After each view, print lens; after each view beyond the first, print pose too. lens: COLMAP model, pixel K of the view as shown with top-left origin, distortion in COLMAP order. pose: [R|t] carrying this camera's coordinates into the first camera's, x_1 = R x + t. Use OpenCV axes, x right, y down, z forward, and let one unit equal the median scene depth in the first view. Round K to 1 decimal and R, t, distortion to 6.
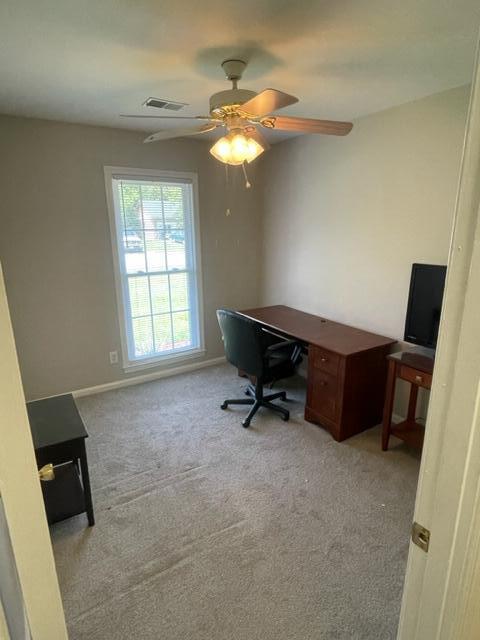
lens RADIAL K [[358.2, 0, 238.0], [0, 358.2, 320.3], [0, 0, 1]] dist [0.005259, -0.001425]
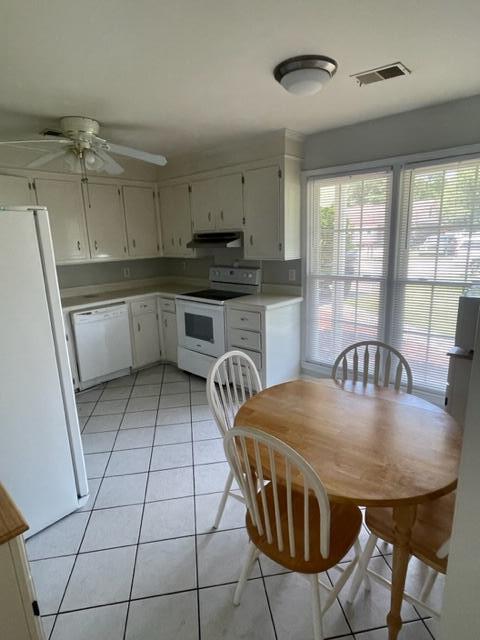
lens RADIAL K [[358.2, 0, 240.9], [0, 358.2, 320.0], [0, 0, 1]] dist [0.005259, -0.001425]
pose [[0.272166, 0.224745, -0.935636, 0.560428], [-0.222179, 0.960745, 0.166146, -0.115742], [0.936249, 0.162660, 0.311416, 0.454914]]
